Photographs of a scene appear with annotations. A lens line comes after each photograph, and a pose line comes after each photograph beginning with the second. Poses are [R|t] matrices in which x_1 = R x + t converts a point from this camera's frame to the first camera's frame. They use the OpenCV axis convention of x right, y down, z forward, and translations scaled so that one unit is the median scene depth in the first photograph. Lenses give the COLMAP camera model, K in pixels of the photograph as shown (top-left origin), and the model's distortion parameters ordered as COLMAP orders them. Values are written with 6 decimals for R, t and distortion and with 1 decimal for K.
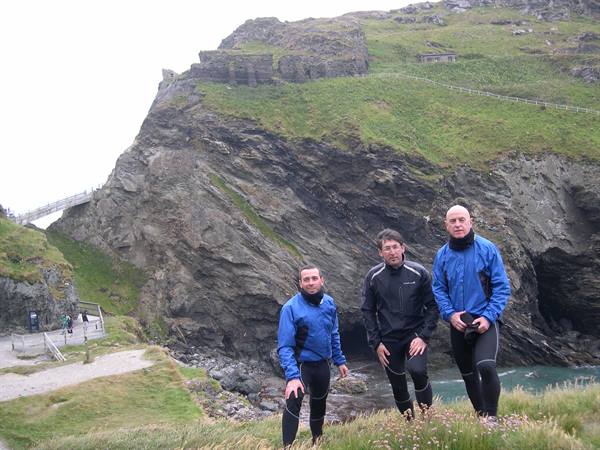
lens RADIAL K [[717.1, 0, 300.0], [0, 717.1, 225.0], [0, 0, 1]] dist [-0.107106, 0.005276]
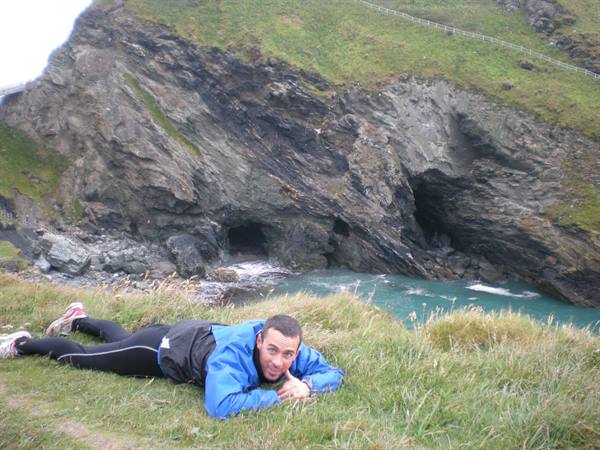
lens RADIAL K [[717.1, 0, 300.0], [0, 717.1, 225.0], [0, 0, 1]] dist [-0.107106, 0.005276]
pose [[0.994956, 0.089941, -0.044427, 0.210062], [-0.081708, 0.983526, 0.161249, -0.041625], [0.058198, -0.156806, 0.985913, -0.090331]]
